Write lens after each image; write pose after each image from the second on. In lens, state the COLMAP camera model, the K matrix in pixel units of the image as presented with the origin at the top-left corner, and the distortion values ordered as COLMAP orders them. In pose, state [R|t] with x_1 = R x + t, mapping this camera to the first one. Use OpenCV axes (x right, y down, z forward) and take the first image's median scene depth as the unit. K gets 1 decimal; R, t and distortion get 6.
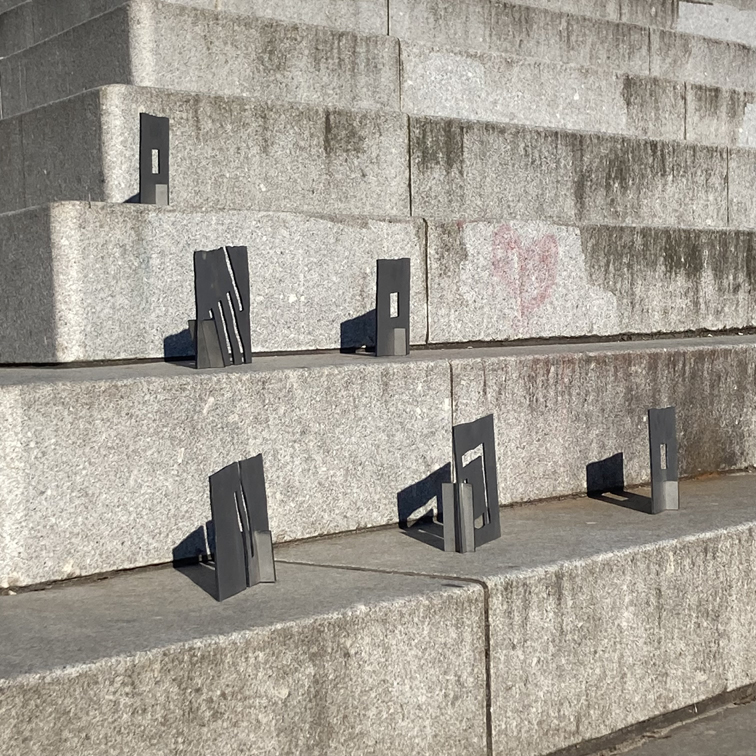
lens RADIAL K [[1938.4, 0, 378.0], [0, 1938.4, 378.0], [0, 0, 1]] dist [0.220505, -0.965383]
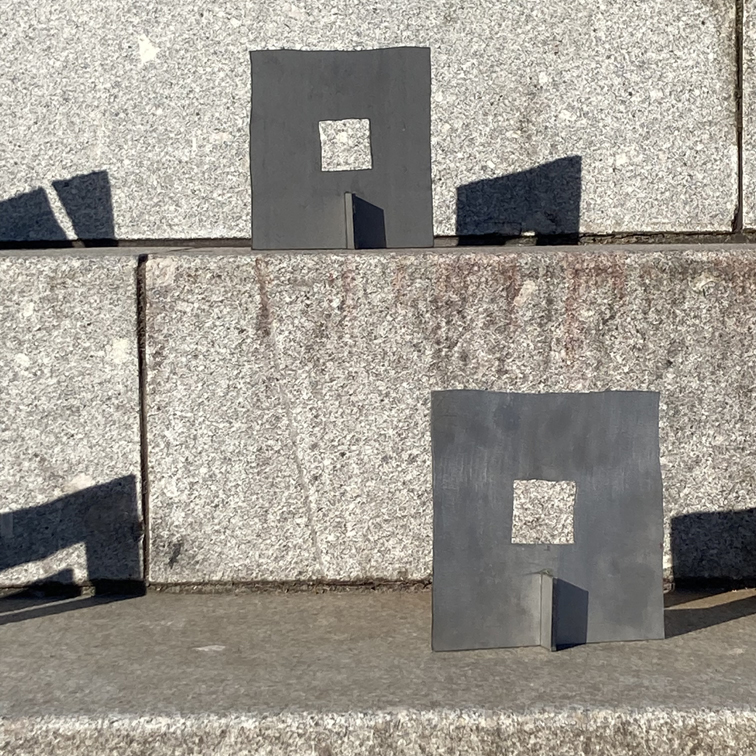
lens RADIAL K [[2304.2, 0, 378.0], [0, 2304.2, 378.0], [0, 0, 1]] dist [0.122693, 0.965320]
pose [[0.613285, 0.063800, -0.787281, 0.547281], [-0.030663, 0.997904, 0.056982, -0.014516], [0.789266, -0.010806, 0.613956, 0.753300]]
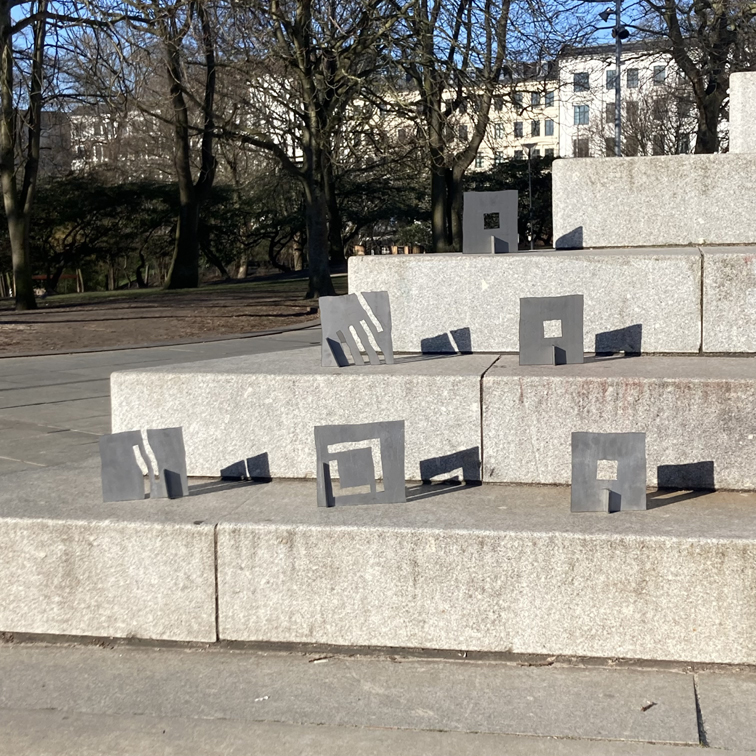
lens RADIAL K [[1298.0, 0, 378.0], [0, 1298.0, 378.0], [0, 0, 1]] dist [0.245199, -1.192211]
pose [[0.465204, 0.122810, -0.876643, 0.905919], [-0.028092, 0.991879, 0.124046, -0.134365], [0.884757, -0.033080, 0.464876, 0.518061]]
